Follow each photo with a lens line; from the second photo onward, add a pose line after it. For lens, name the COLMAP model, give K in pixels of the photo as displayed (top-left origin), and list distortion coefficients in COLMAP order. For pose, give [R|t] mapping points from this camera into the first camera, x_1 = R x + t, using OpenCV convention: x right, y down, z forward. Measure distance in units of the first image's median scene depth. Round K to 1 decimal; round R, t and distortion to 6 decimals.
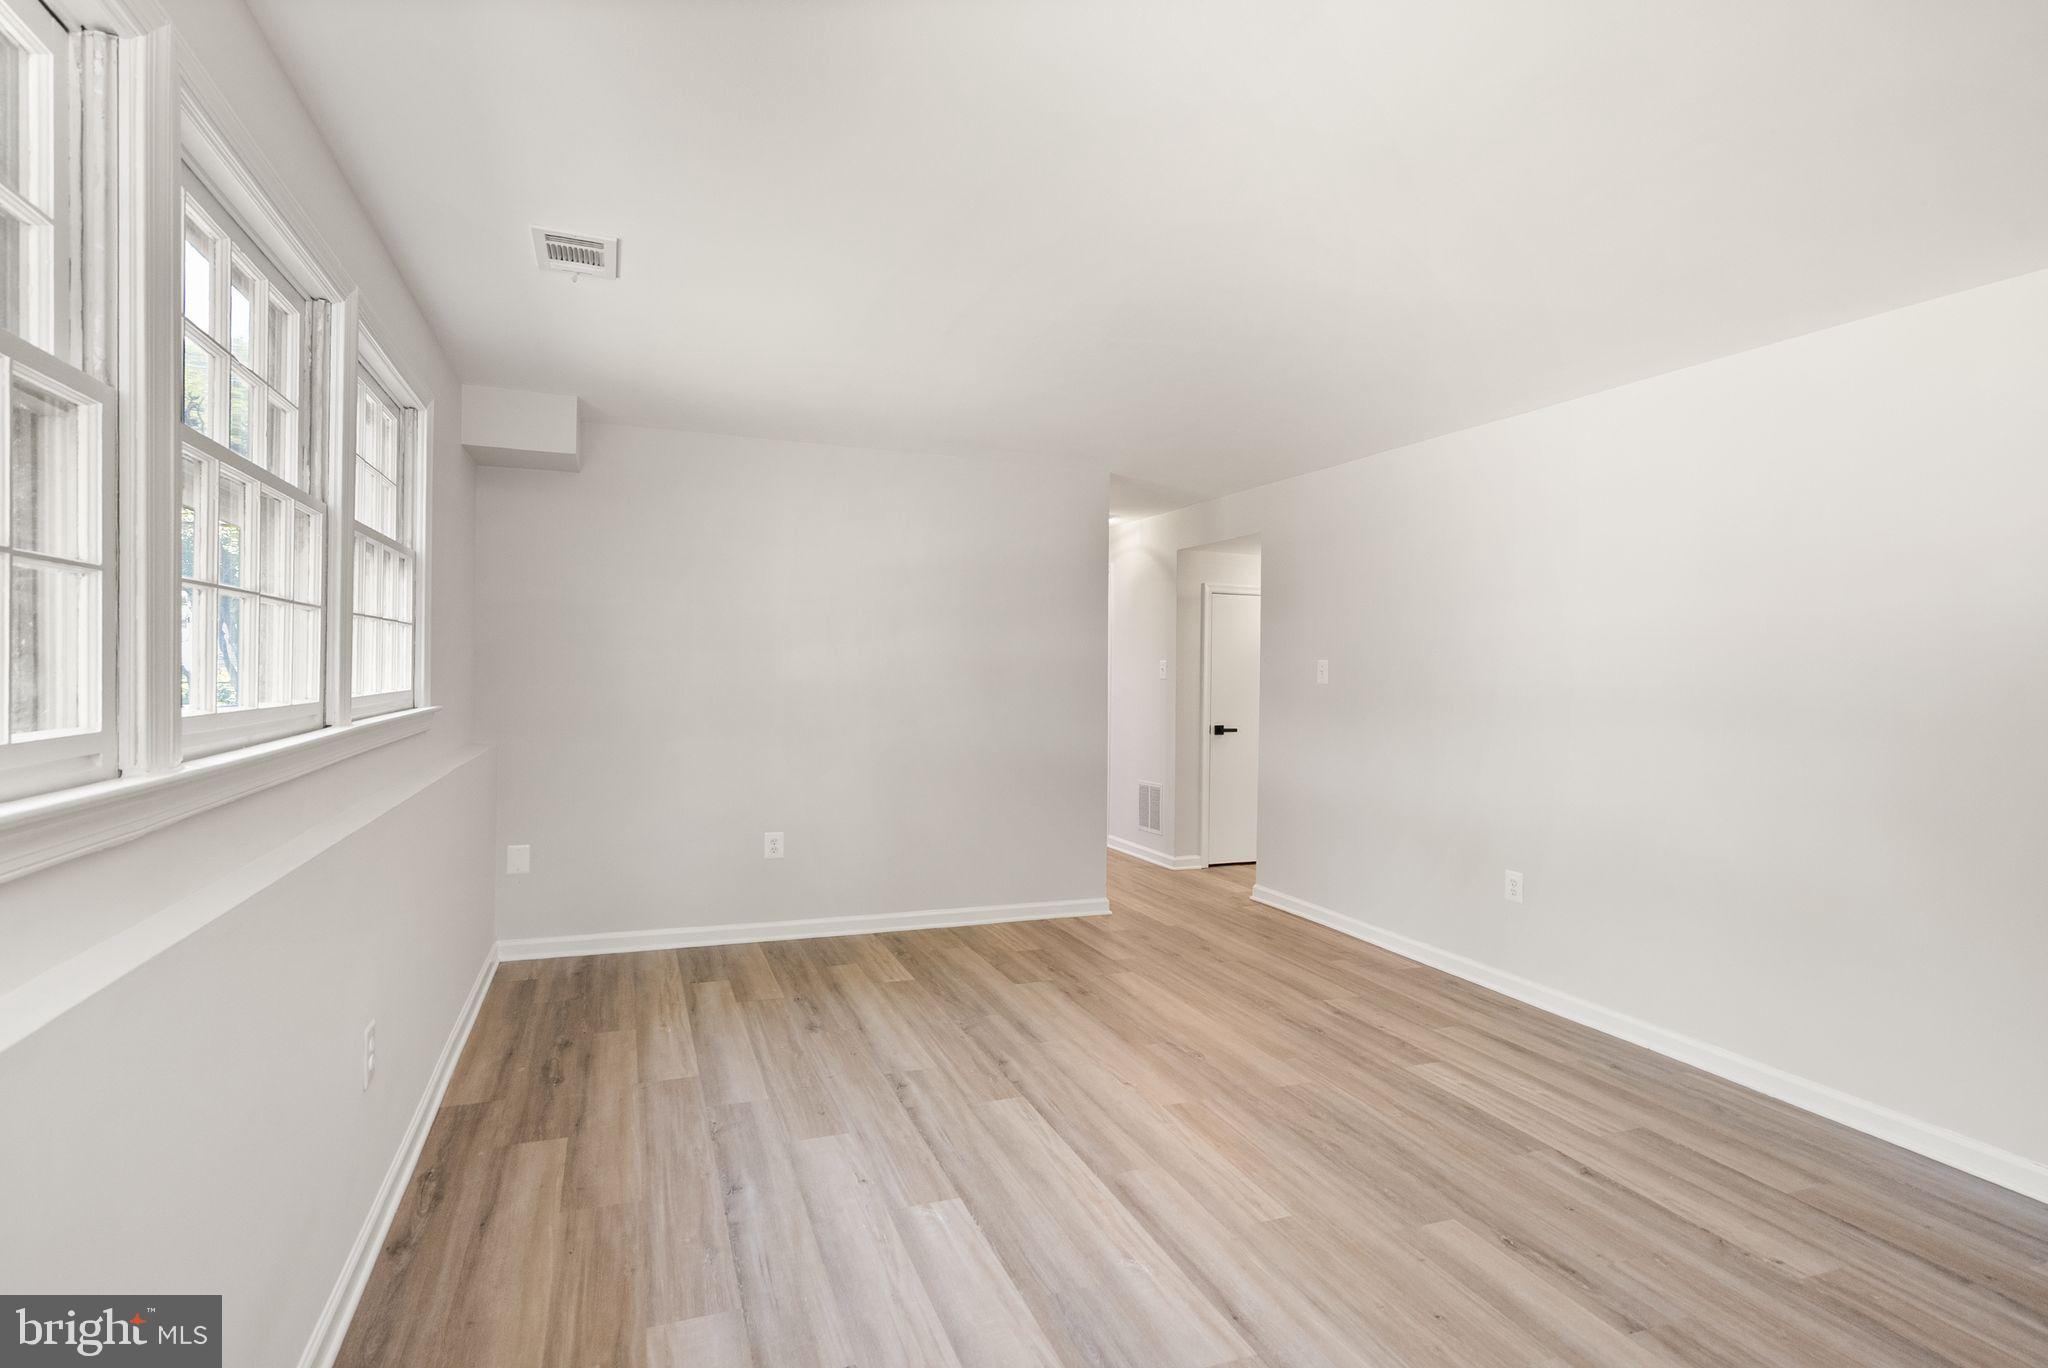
lens RADIAL K [[1011.9, 0, 1018.9], [0, 1011.9, 661.8], [0, 0, 1]] dist [0.000603, 0.001126]
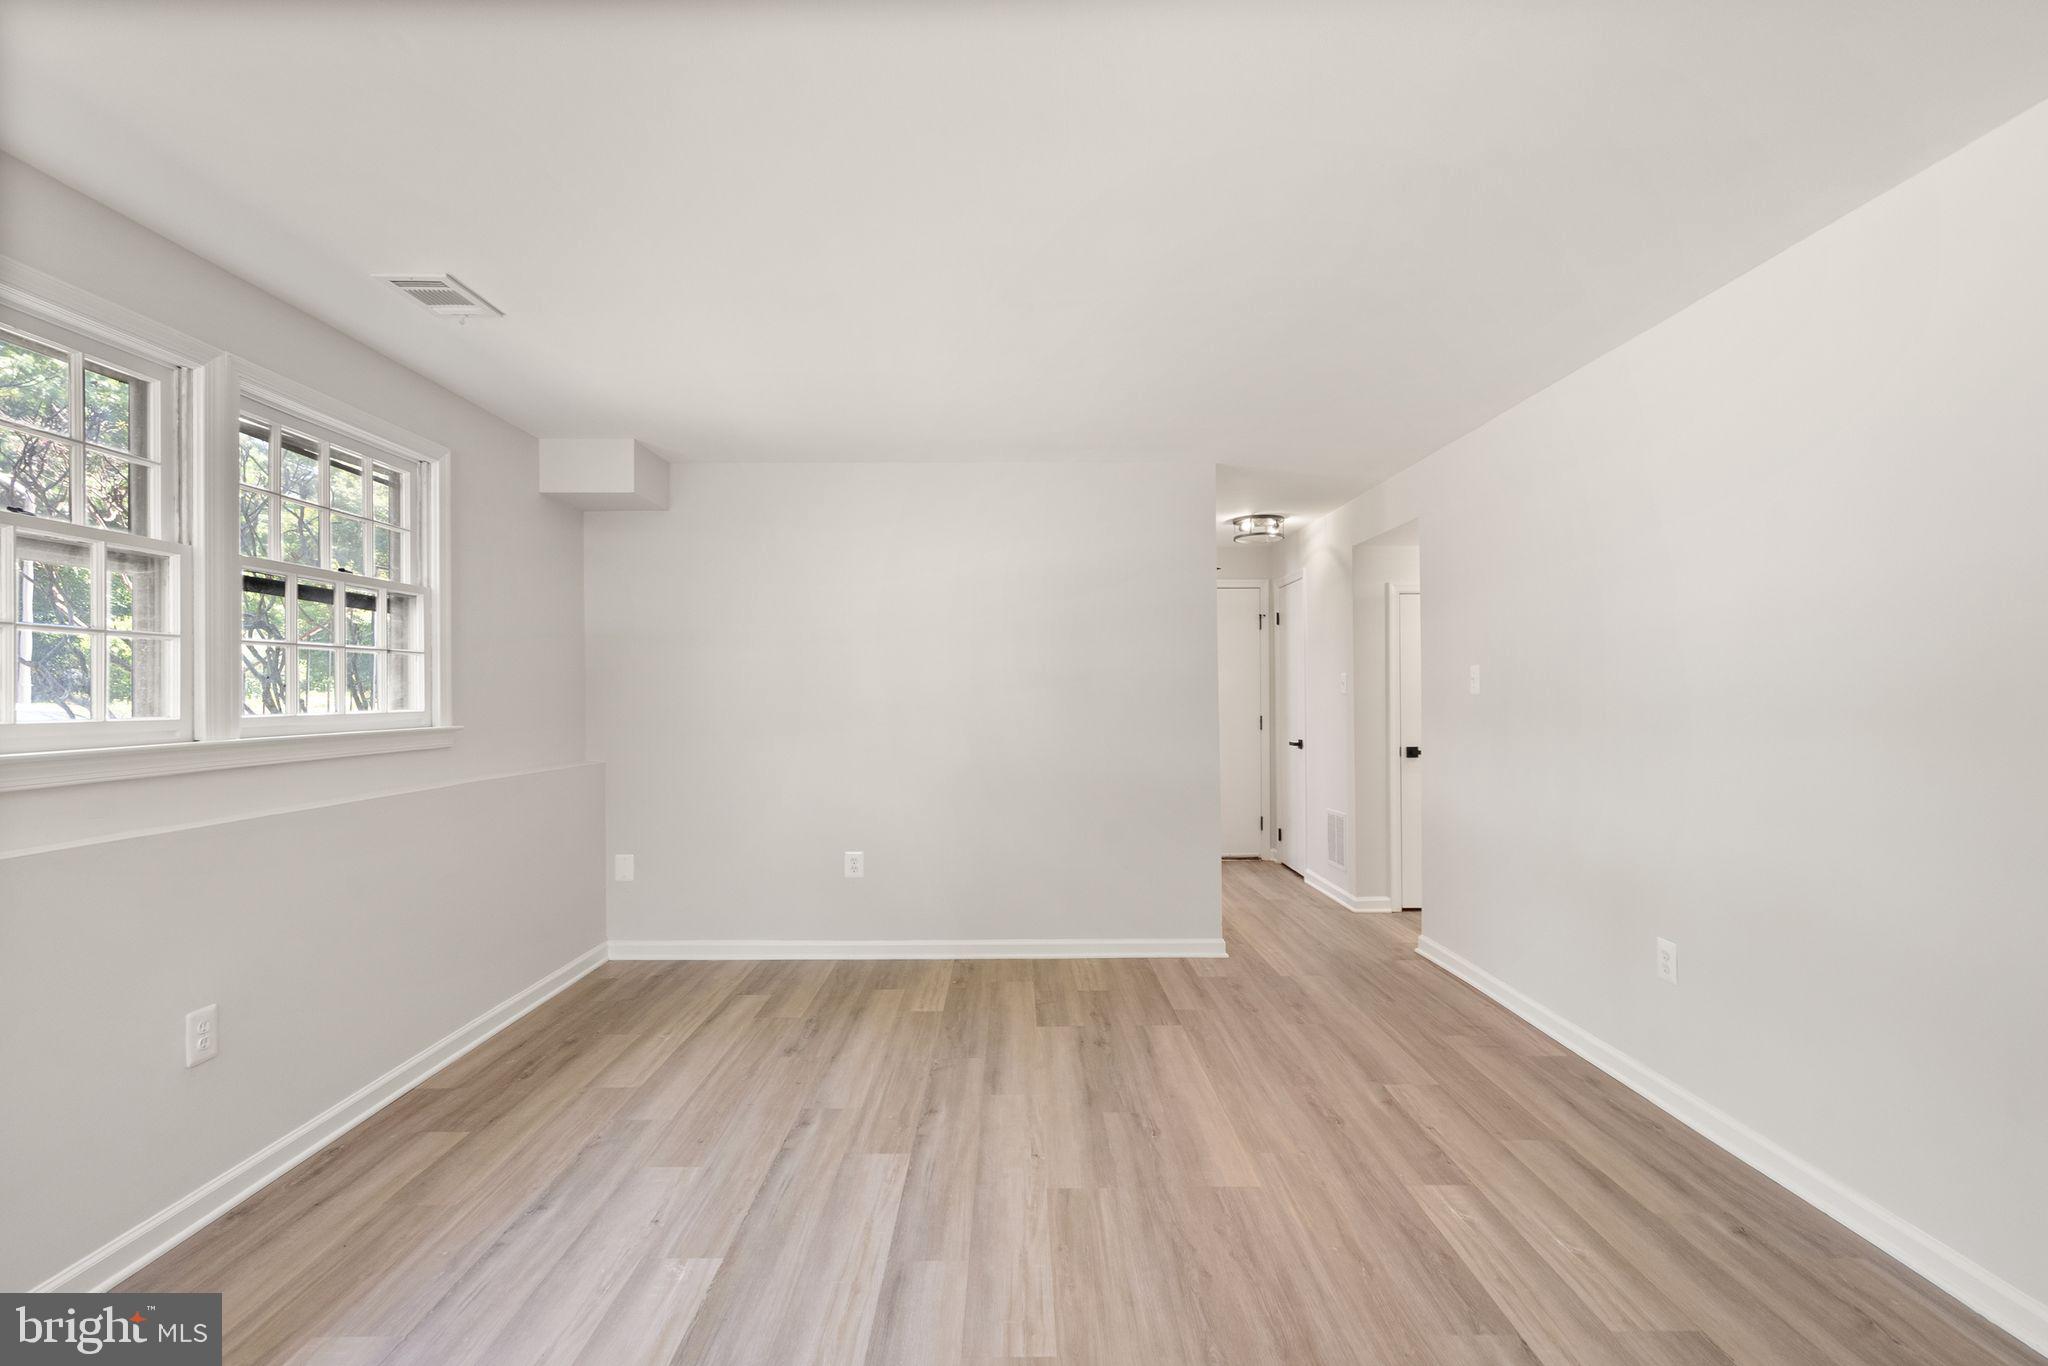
lens RADIAL K [[994.1, 0, 1024.0], [0, 994.1, 683.0], [0, 0, 1]] dist [0.001801, -0.000047]
pose [[0.935066, -0.023782, -0.353675, 0.395395], [0.021908, 0.999717, -0.009300, 0.019714], [0.353796, 0.000948, 0.935322, 0.194079]]
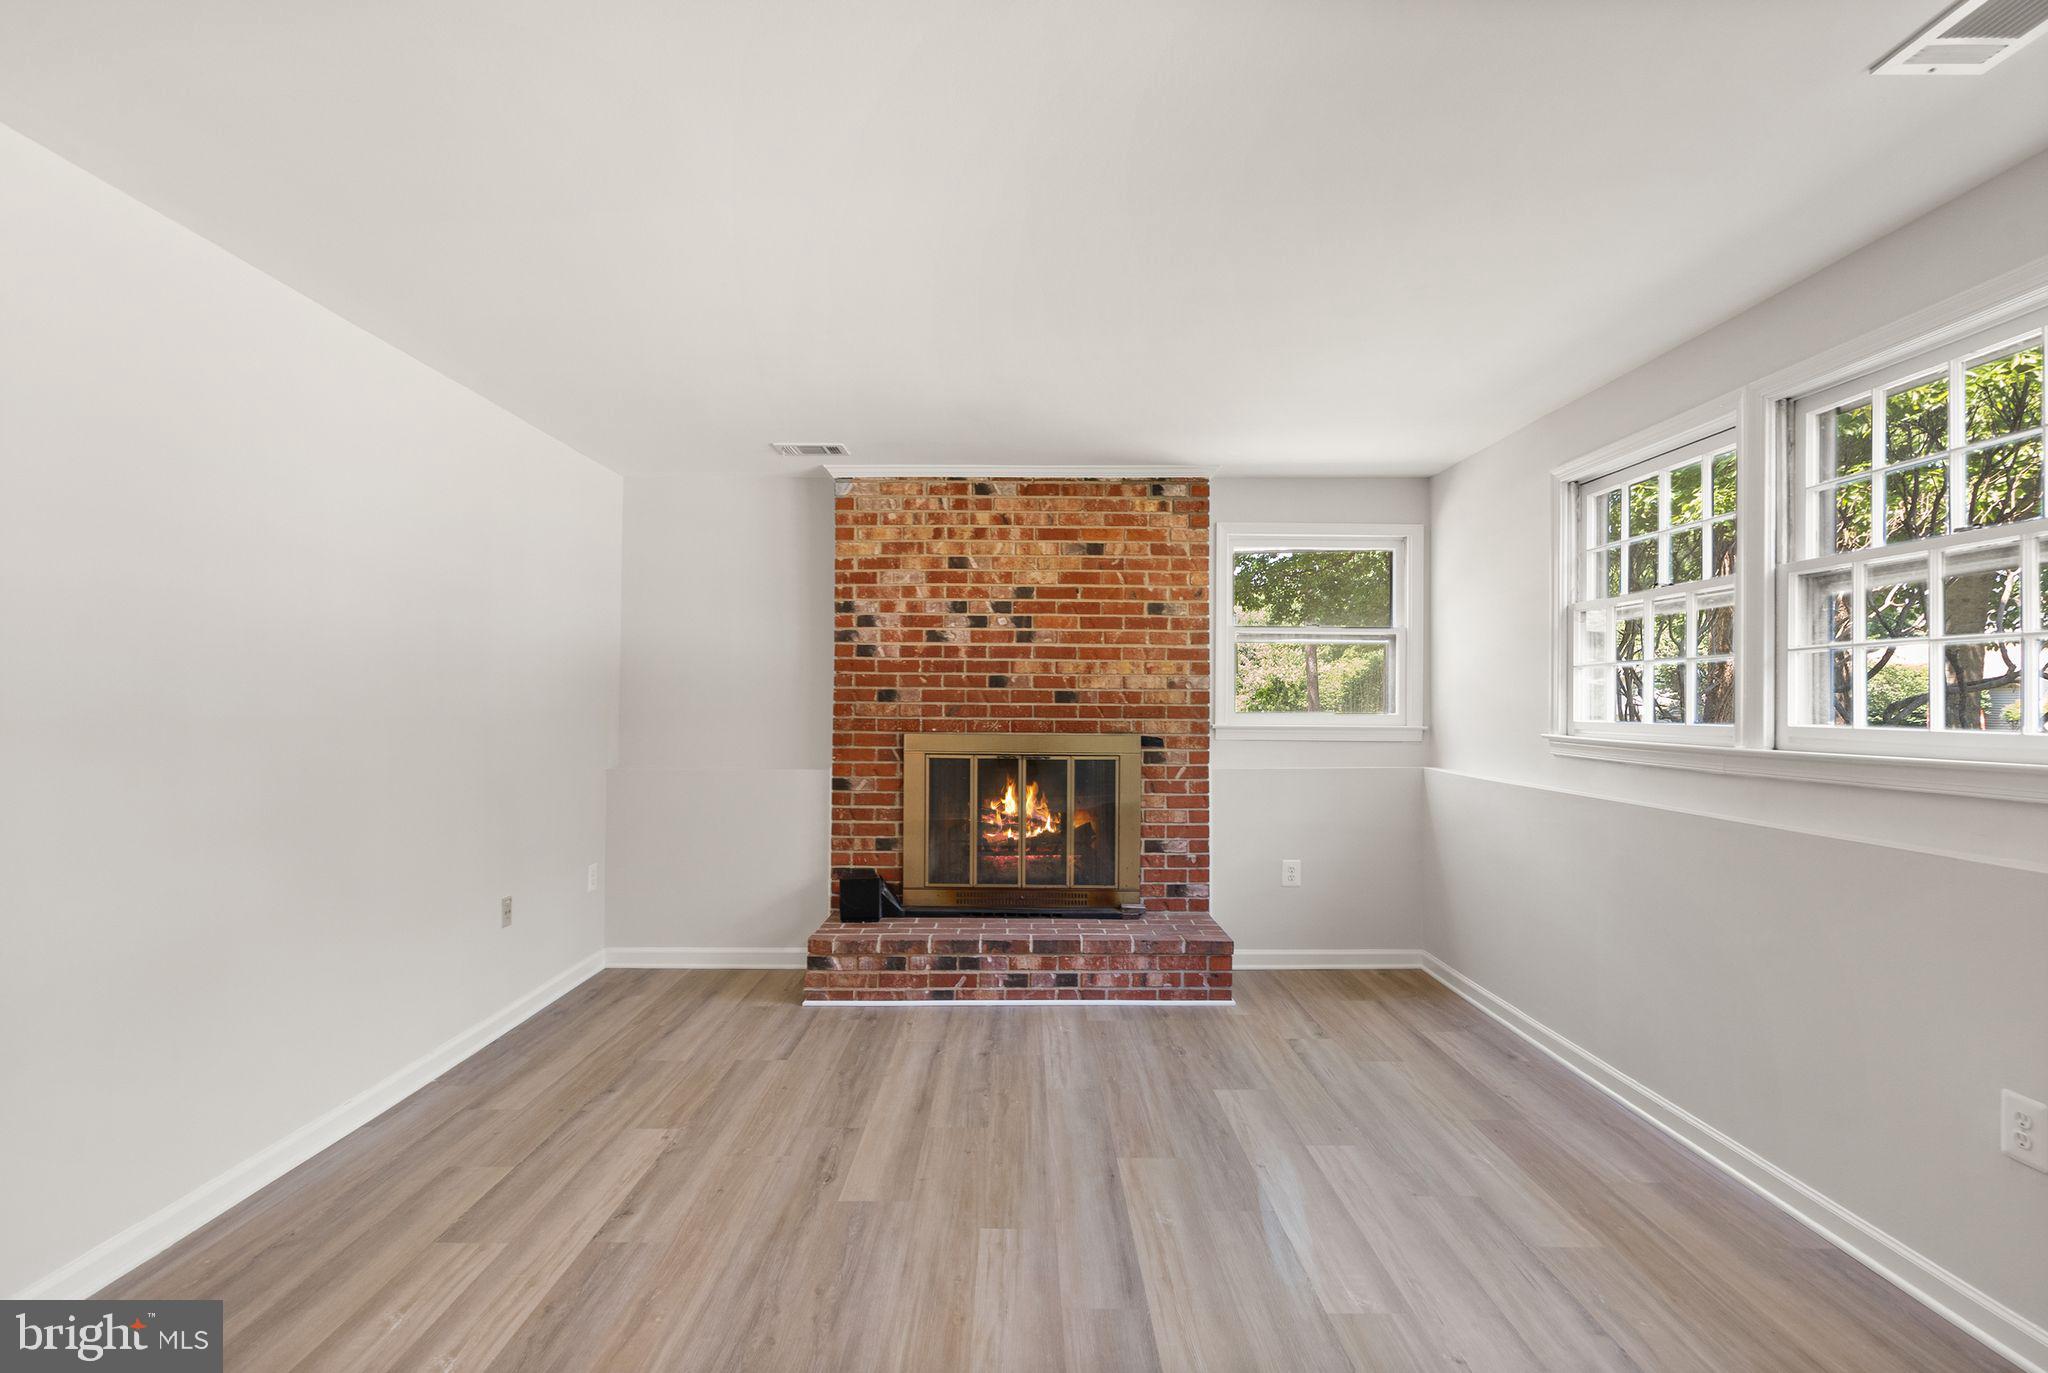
lens RADIAL K [[1008.2, 0, 1008.1], [0, 1008.2, 704.2], [0, 0, 1]] dist [0.001201, 0.000160]
pose [[-0.927992, -0.021502, 0.371980, -0.086109], [-0.022878, 0.999738, 0.000716, 0.019902], [-0.371898, -0.007846, -0.928240, 1.423255]]
